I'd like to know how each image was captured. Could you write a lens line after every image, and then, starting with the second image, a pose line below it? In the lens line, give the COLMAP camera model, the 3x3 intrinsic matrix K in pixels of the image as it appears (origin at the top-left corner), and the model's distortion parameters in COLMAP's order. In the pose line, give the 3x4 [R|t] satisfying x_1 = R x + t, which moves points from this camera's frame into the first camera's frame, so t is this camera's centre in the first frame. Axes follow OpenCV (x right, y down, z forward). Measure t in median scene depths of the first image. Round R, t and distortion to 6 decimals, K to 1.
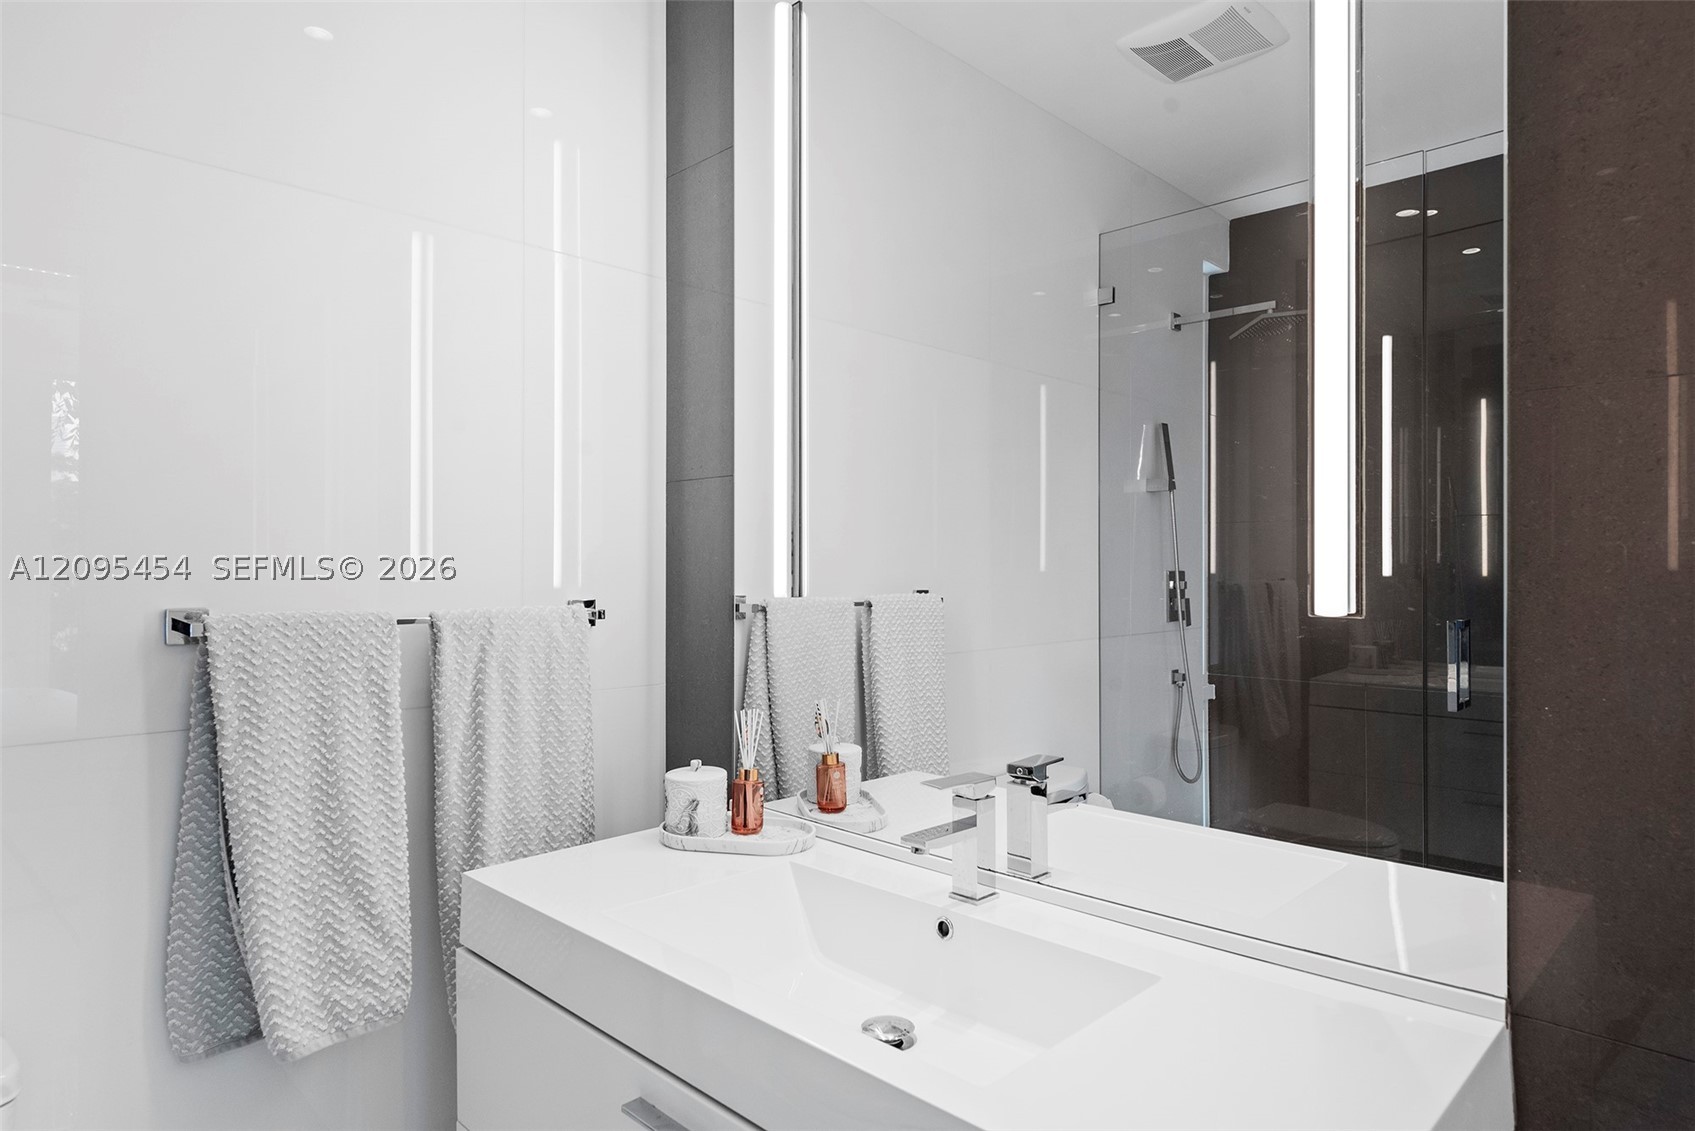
lens RADIAL K [[977.6, 0, 851.3], [0, 977.6, 568.6], [0, 0, 1]] dist [0.017230, -0.009271]
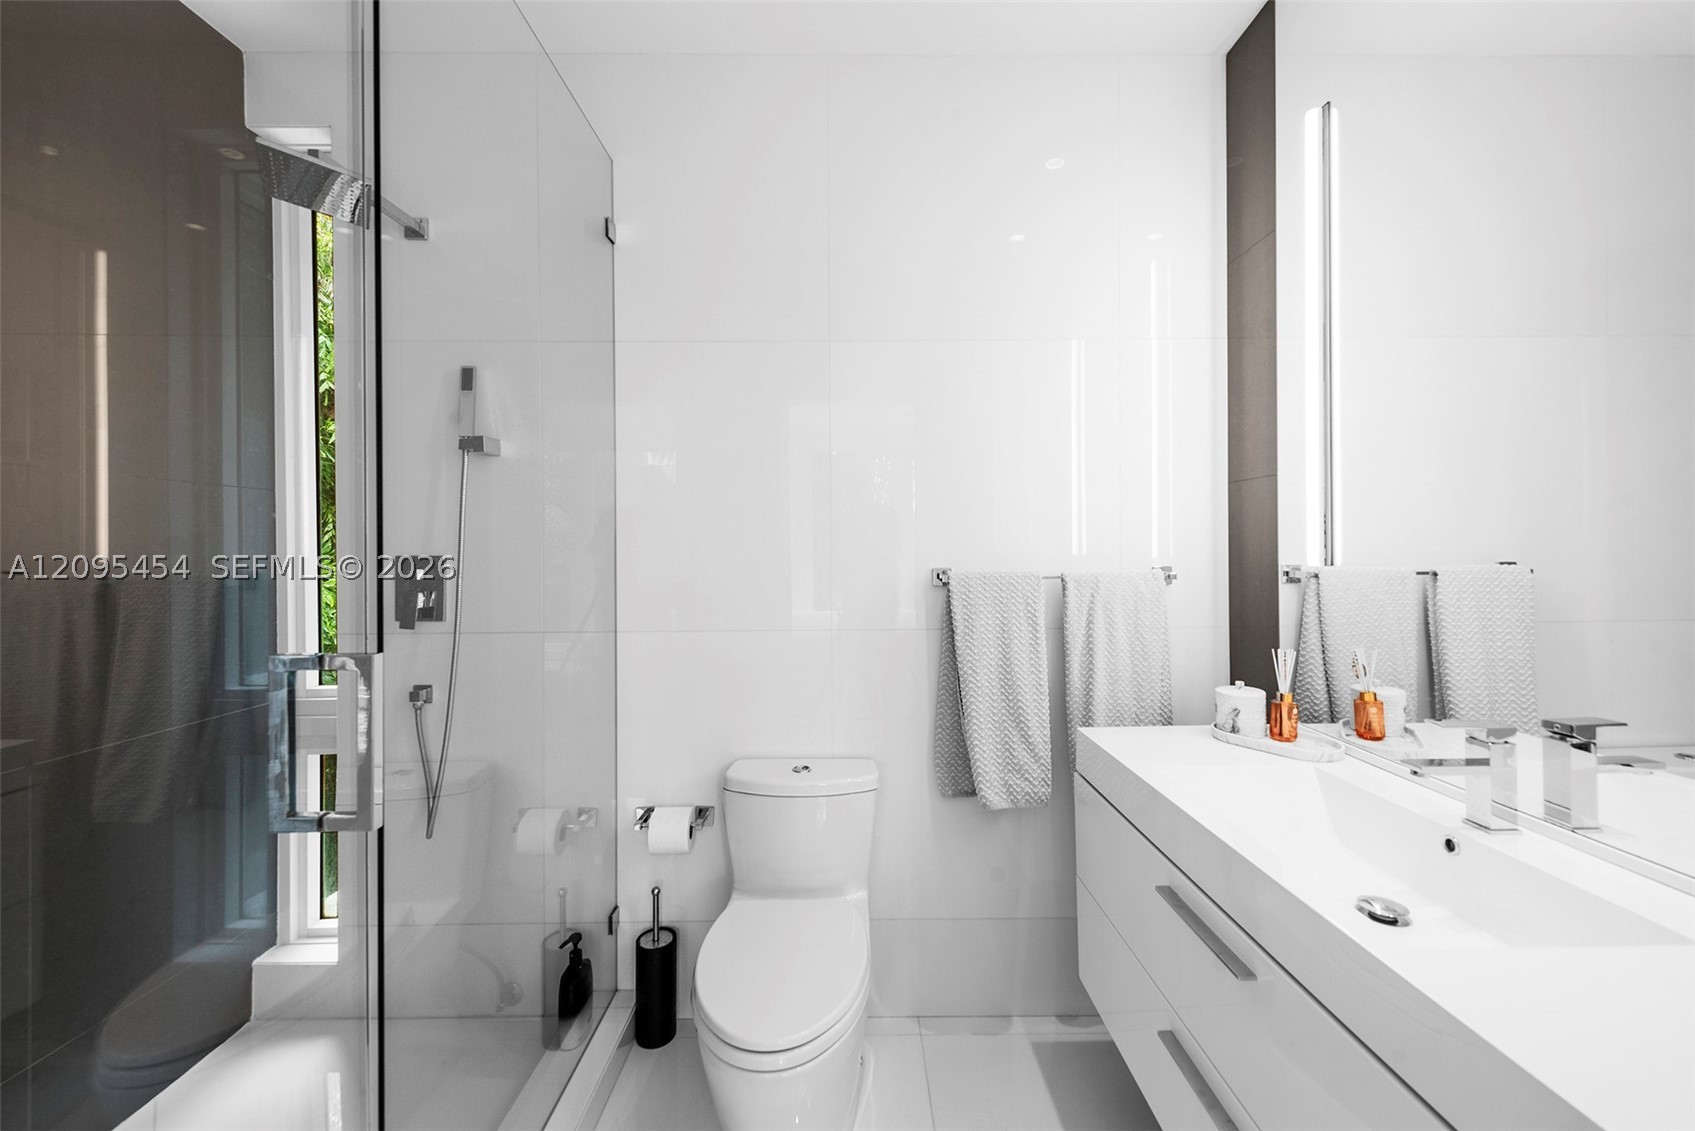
lens RADIAL K [[669.9, 0, 848.1], [0, 669.9, 554.3], [0, 0, 1]] dist [-0.003852, -0.000422]
pose [[0.703467, -0.001489, -0.710727, 0.133661], [0.009543, 0.999927, 0.007351, 0.001577], [0.710664, -0.011954, 0.703430, -0.073079]]
